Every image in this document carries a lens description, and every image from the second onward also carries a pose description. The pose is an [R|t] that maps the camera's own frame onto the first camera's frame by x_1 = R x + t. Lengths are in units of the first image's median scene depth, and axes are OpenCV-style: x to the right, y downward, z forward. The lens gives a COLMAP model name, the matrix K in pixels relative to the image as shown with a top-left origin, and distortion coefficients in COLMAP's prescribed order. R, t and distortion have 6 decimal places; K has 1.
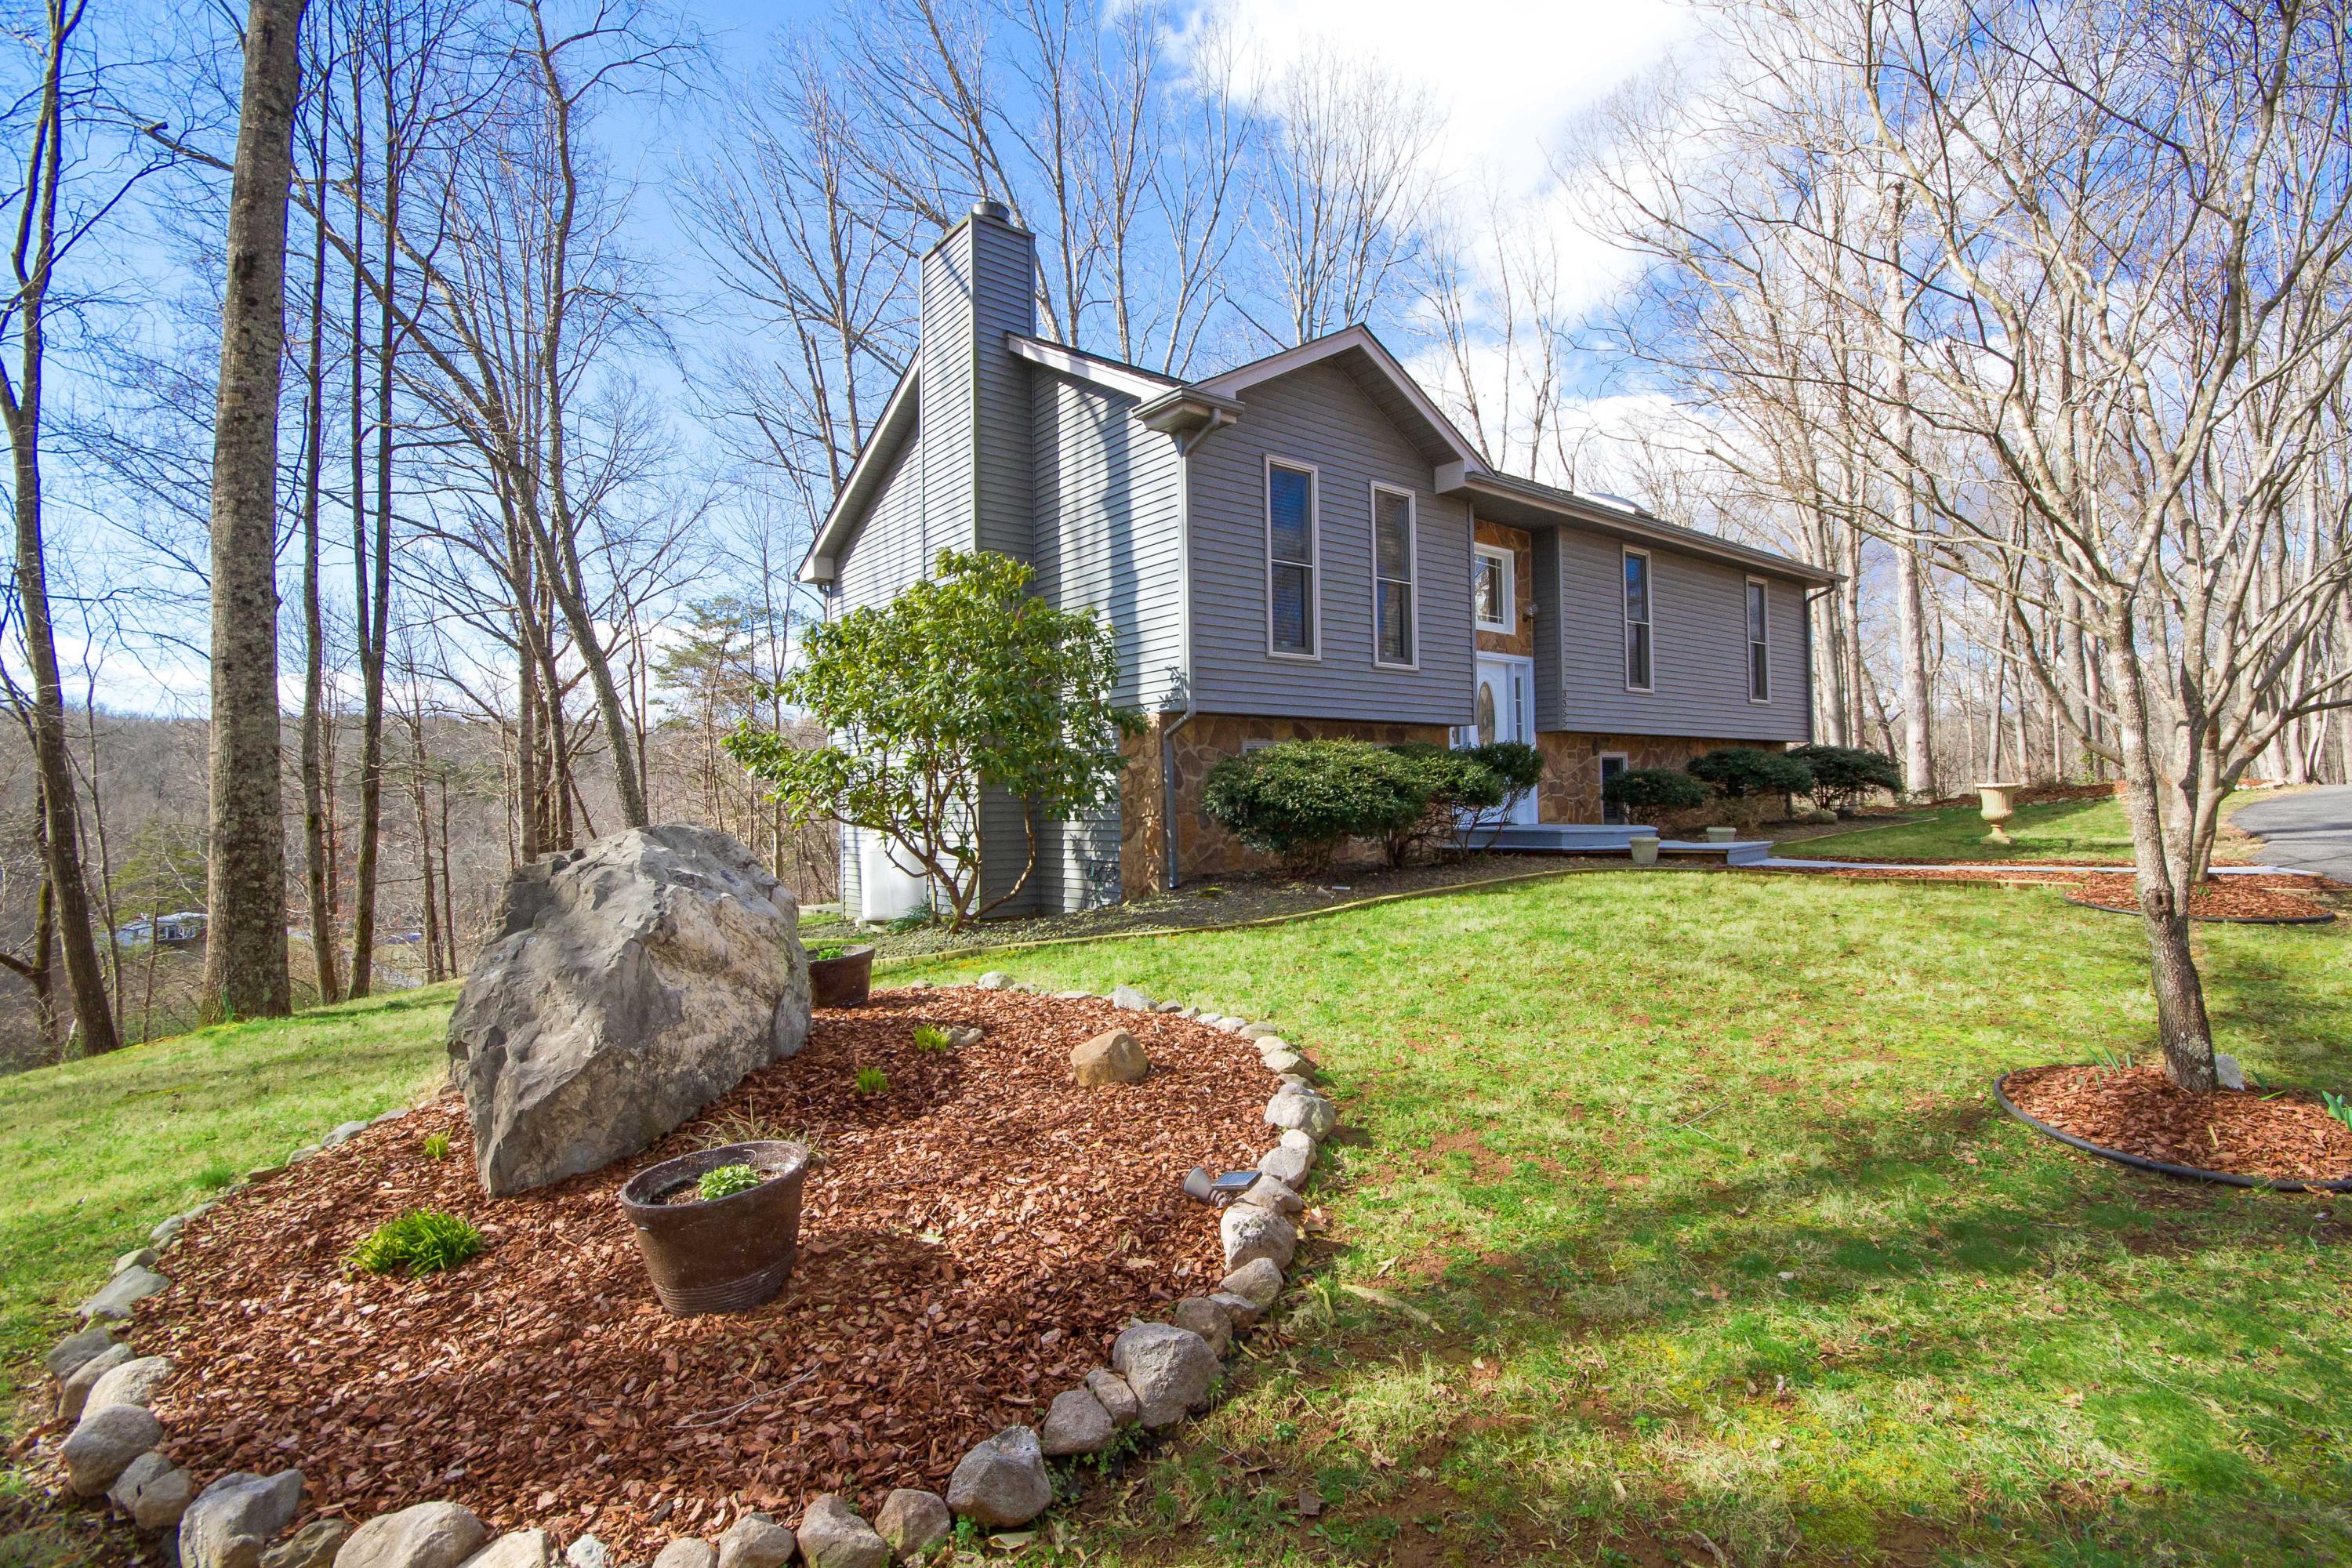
lens RADIAL K [[1138.2, 0, 1166.8], [0, 1138.2, 747.4], [0, 0, 1]] dist [0.001390, 0.000126]
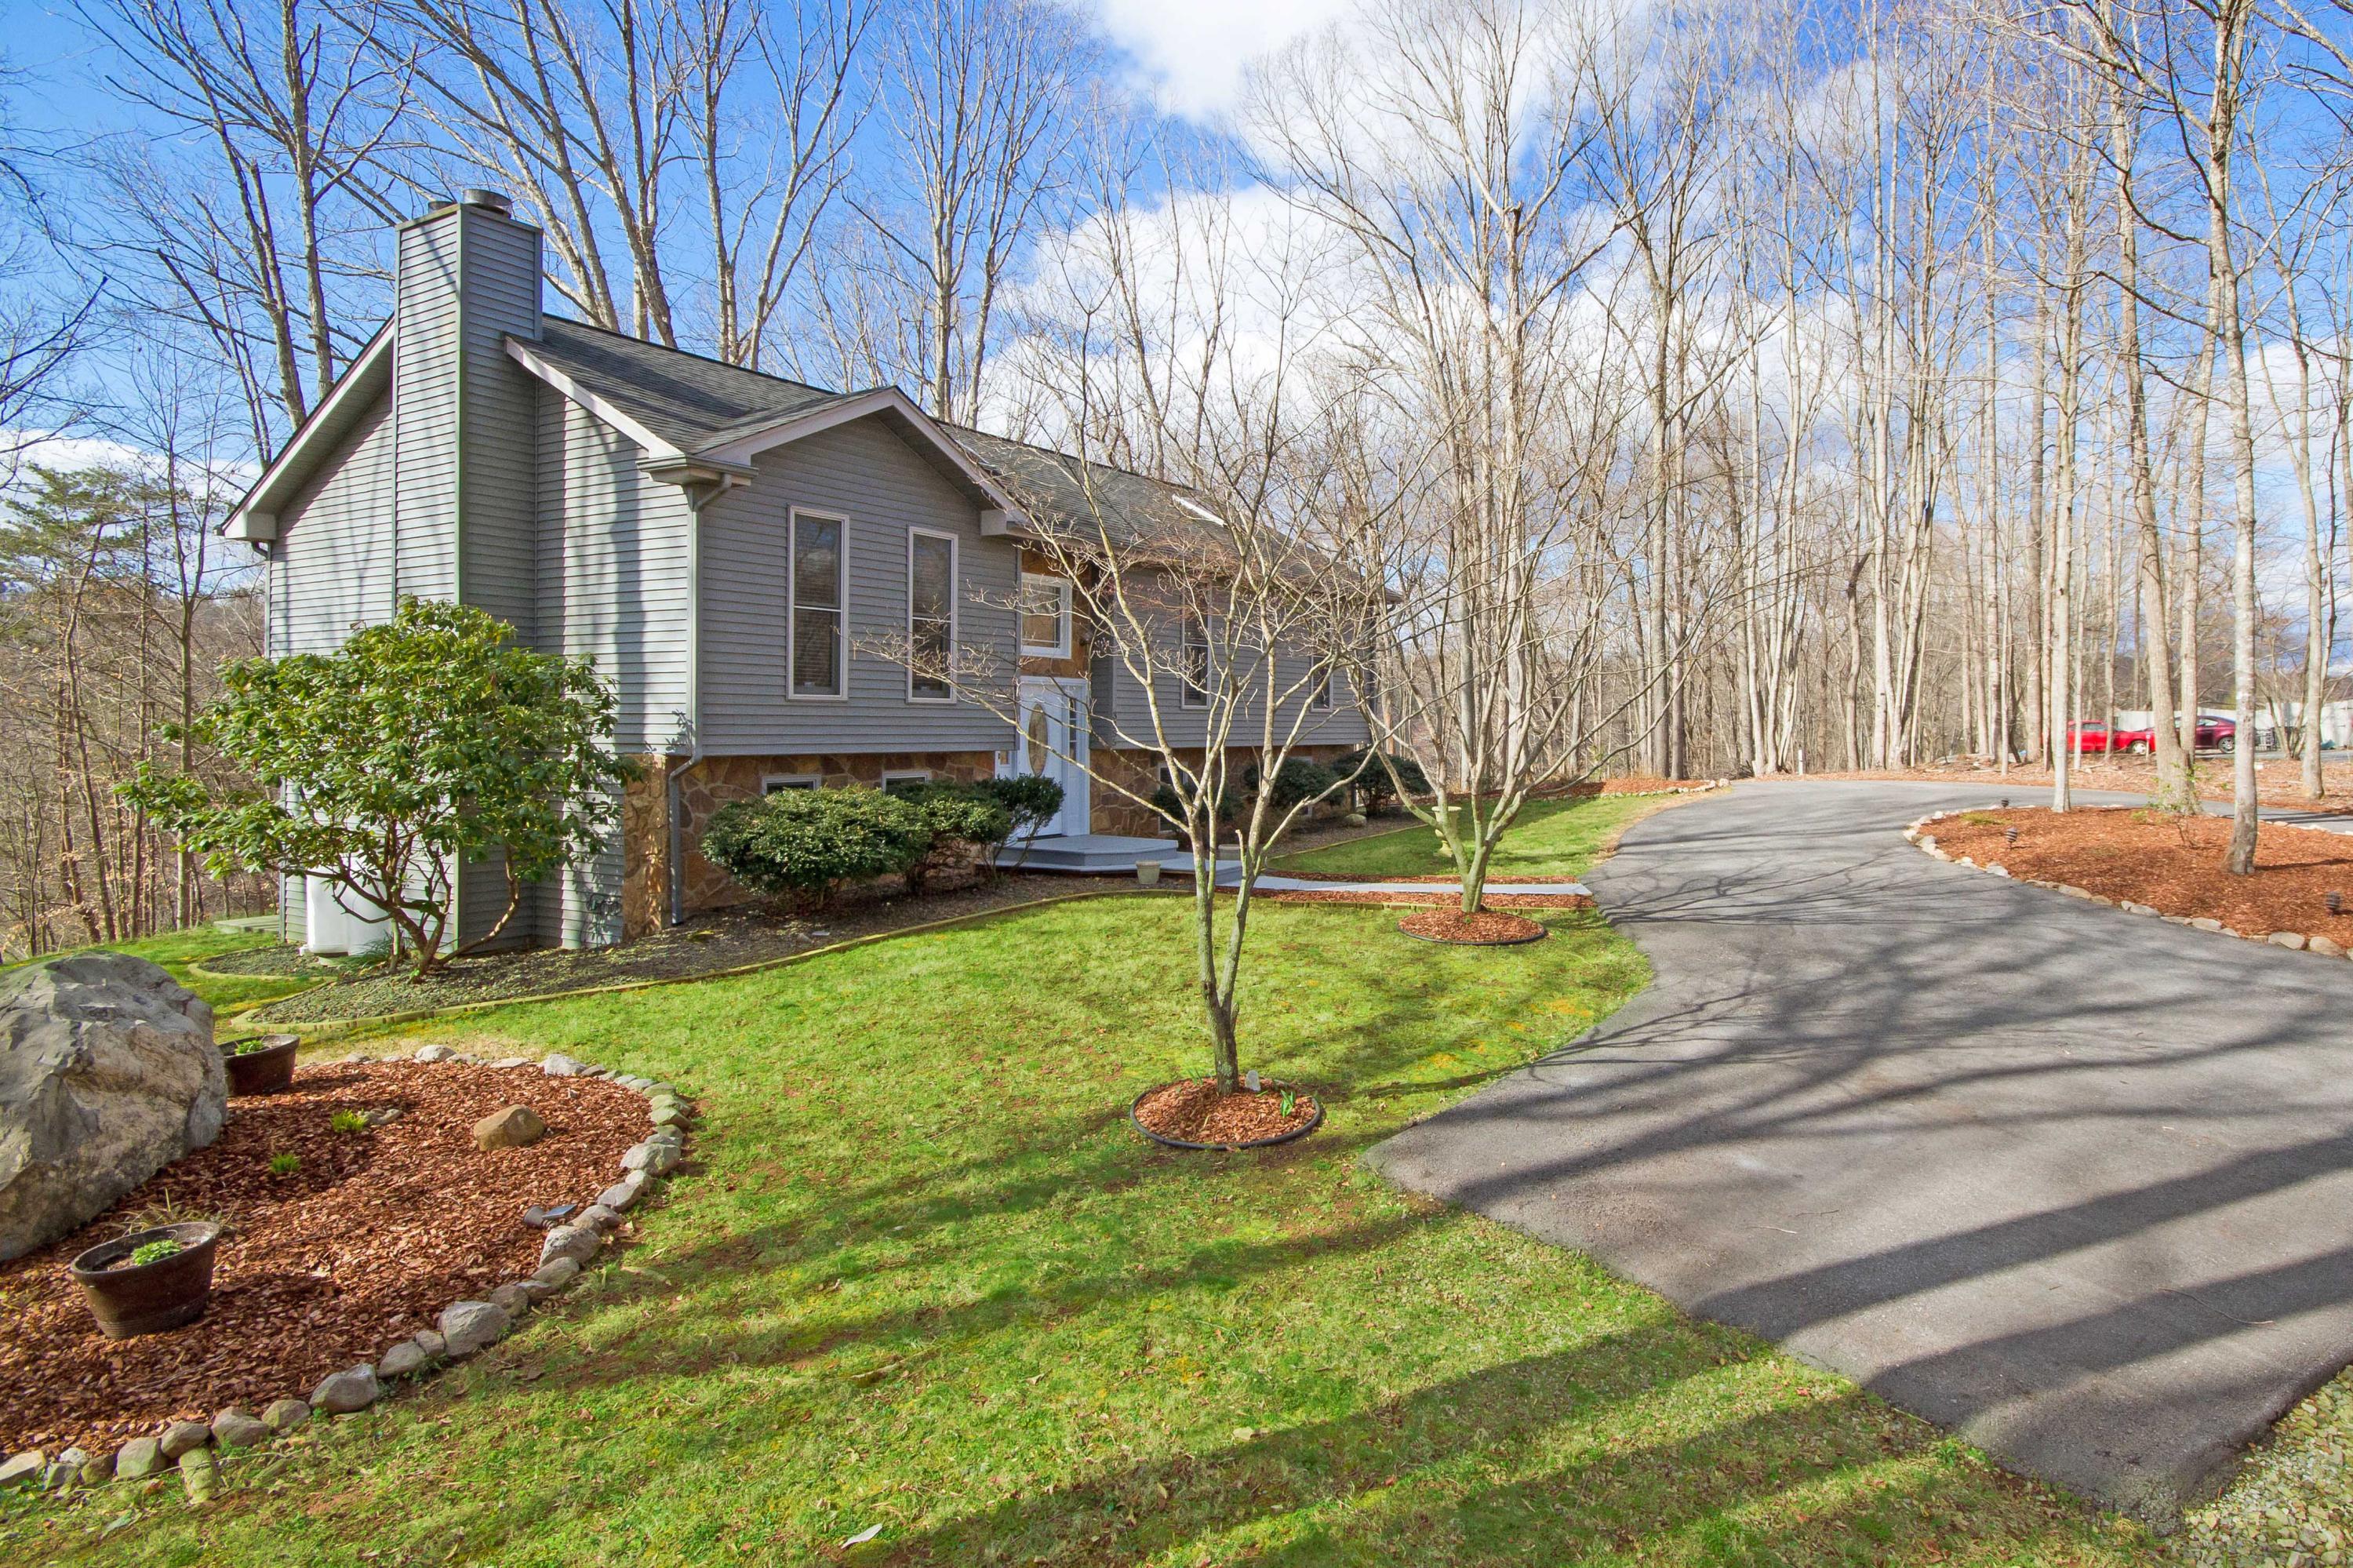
lens RADIAL K [[1137.1, 0, 1211.5], [0, 1137.1, 790.3], [0, 0, 1]] dist [0.027699, -0.023017]
pose [[0.920415, 0.025861, 0.390087, 0.208058], [-0.041517, 0.998633, 0.031753, -0.235179], [-0.388732, -0.045421, 0.920230, -0.635648]]
